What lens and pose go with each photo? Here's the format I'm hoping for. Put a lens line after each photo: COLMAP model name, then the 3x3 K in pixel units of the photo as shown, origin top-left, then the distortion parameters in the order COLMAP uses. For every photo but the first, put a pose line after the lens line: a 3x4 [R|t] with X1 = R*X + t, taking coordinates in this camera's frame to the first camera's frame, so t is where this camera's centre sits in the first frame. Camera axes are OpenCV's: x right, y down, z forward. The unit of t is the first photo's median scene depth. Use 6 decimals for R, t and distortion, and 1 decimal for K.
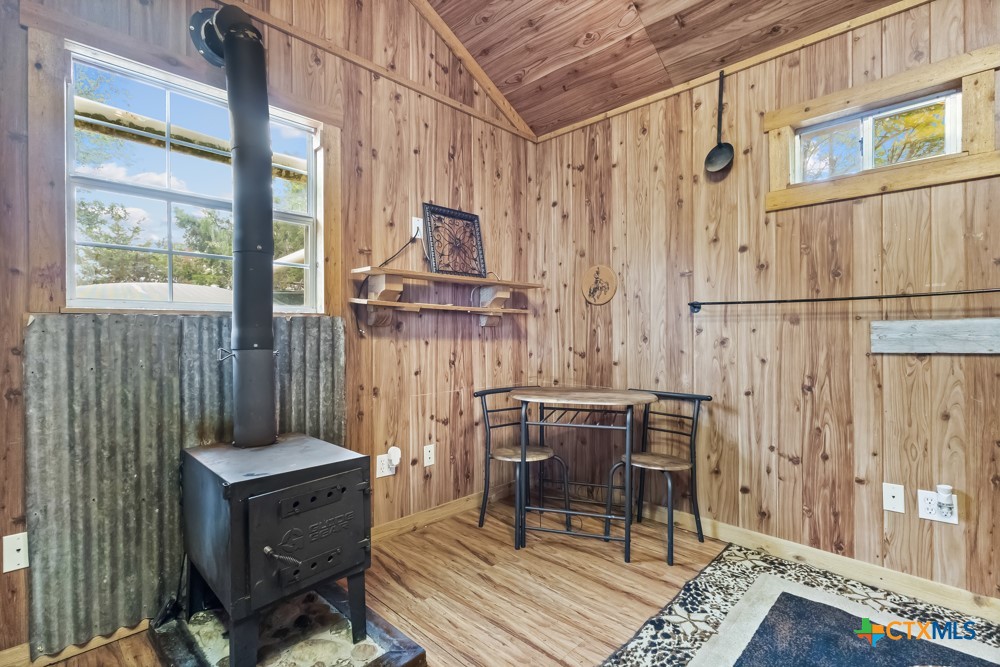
lens RADIAL K [[461.5, 0, 499.7], [0, 461.5, 335.5], [0, 0, 1]] dist [0.000750, 0.000357]
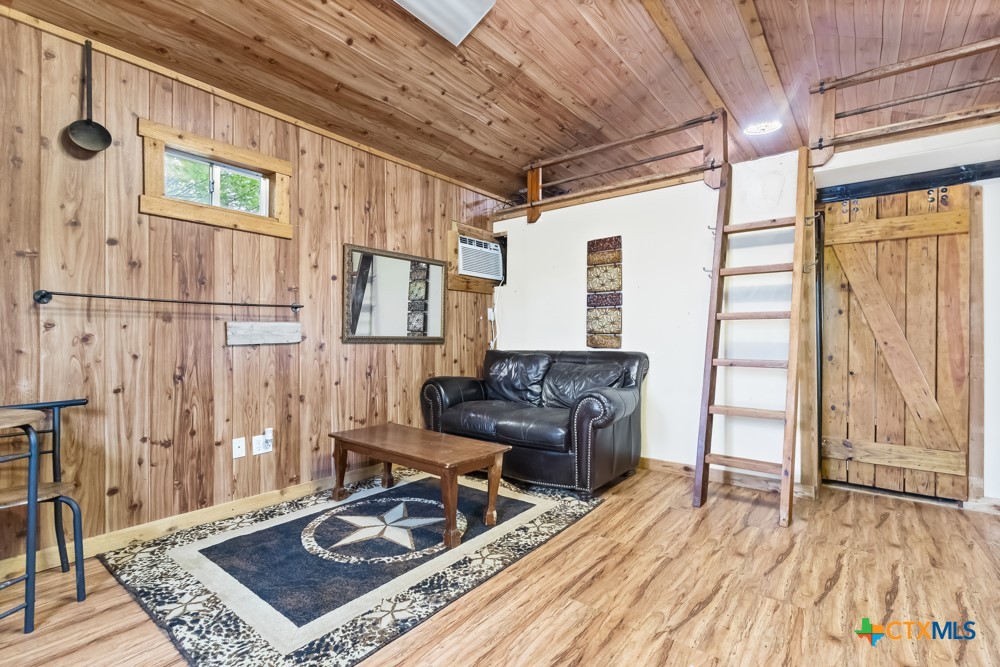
lens RADIAL K [[461.5, 0, 495.7], [0, 461.5, 330.1], [0, 0, 1]] dist [0.000750, 0.000357]
pose [[-0.096853, 0.009194, 0.995256, -0.550580], [-0.000627, 0.999957, -0.009298, 0.005675], [-0.995299, -0.001524, -0.096843, 0.320360]]
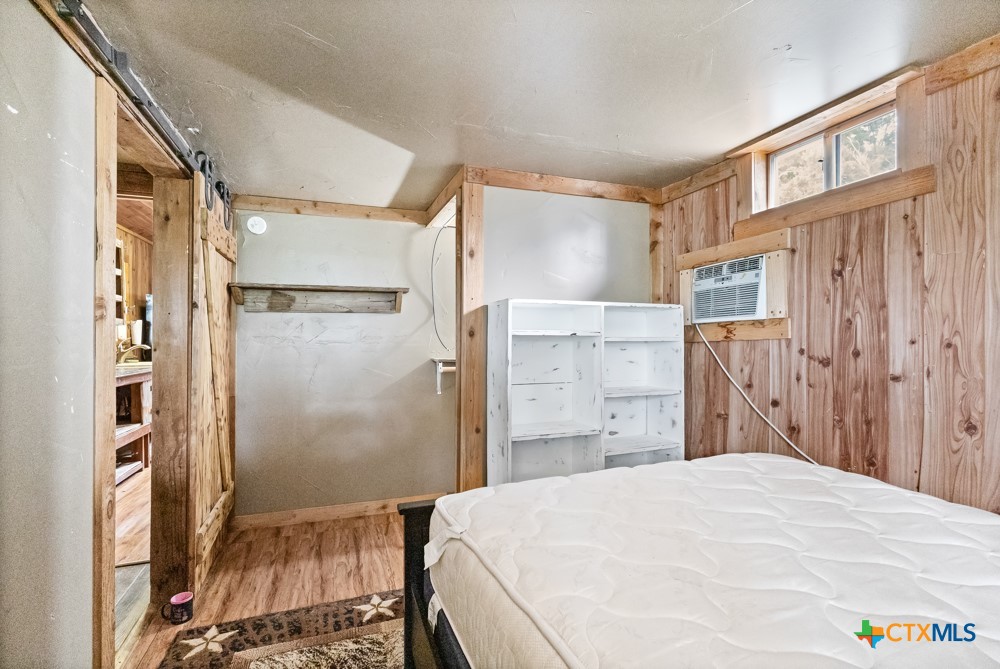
lens RADIAL K [[461.5, 0, 502.4], [0, 461.5, 335.7], [0, 0, 1]] dist [0.000750, 0.000357]
pose [[0.907980, -0.000896, -0.419013, 0.461670], [-0.000850, 0.999992, -0.003982, 0.227591], [0.419014, 0.003972, 0.907971, -0.004082]]
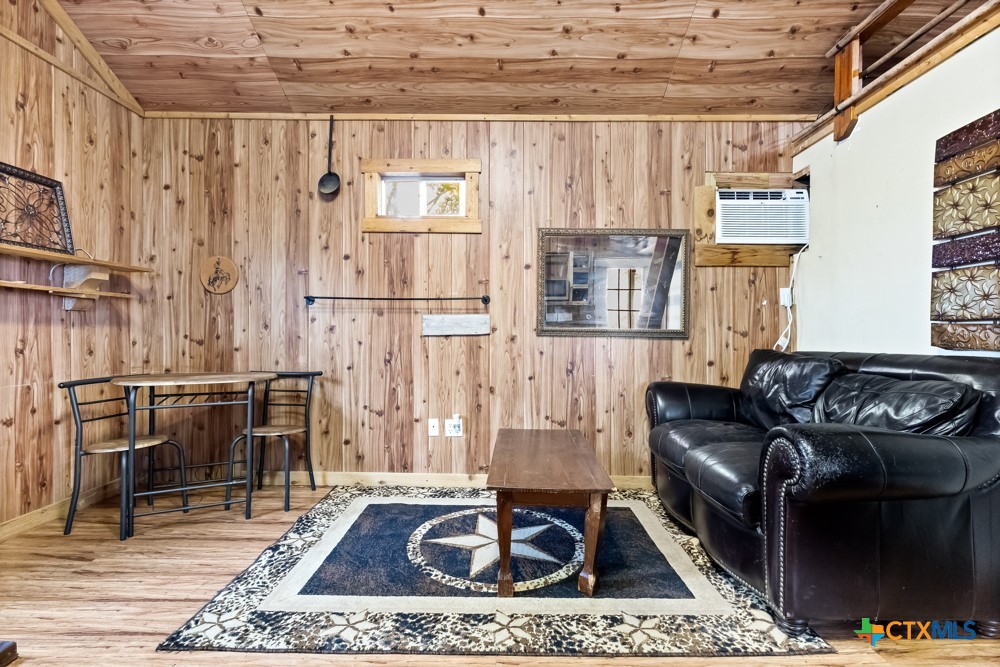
lens RADIAL K [[461.5, 0, 496.9], [0, 461.5, 332.7], [0, 0, 1]] dist [0.000750, 0.000357]
pose [[0.722196, 0.004707, 0.691672, -0.071966], [-0.003650, 0.999989, -0.002994, 0.029512], [-0.691679, -0.000362, 0.722205, -0.253660]]
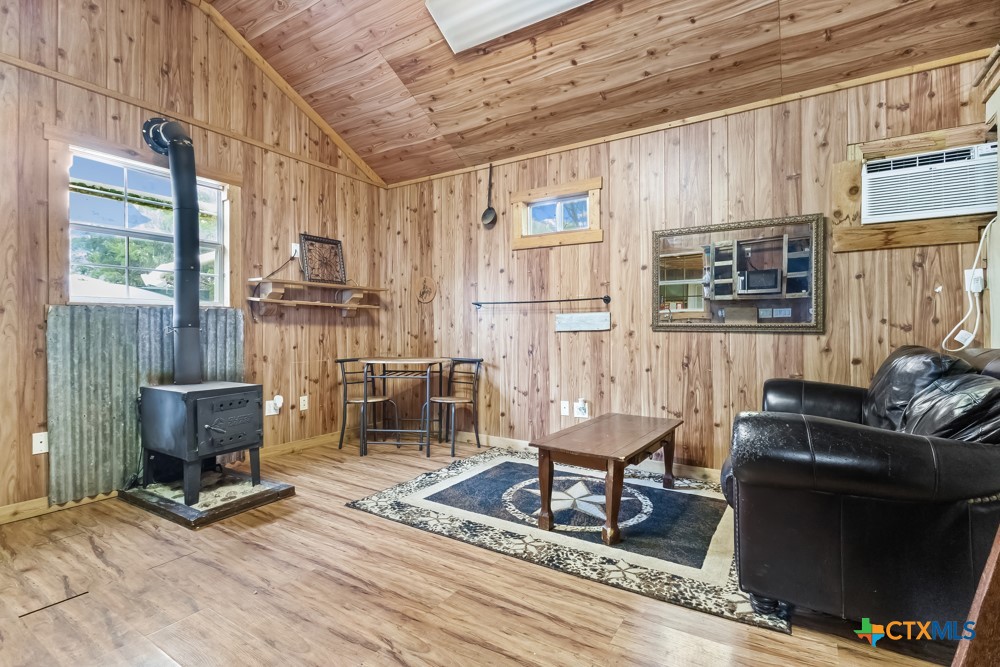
lens RADIAL K [[461.5, 0, 495.8], [0, 461.5, 327.4], [0, 0, 1]] dist [0.000750, 0.000357]
pose [[0.977913, 0.001226, 0.209010, 0.167069], [0.000753, 0.999956, -0.009386, 0.036021], [-0.209012, 0.009336, 0.977868, -0.687545]]
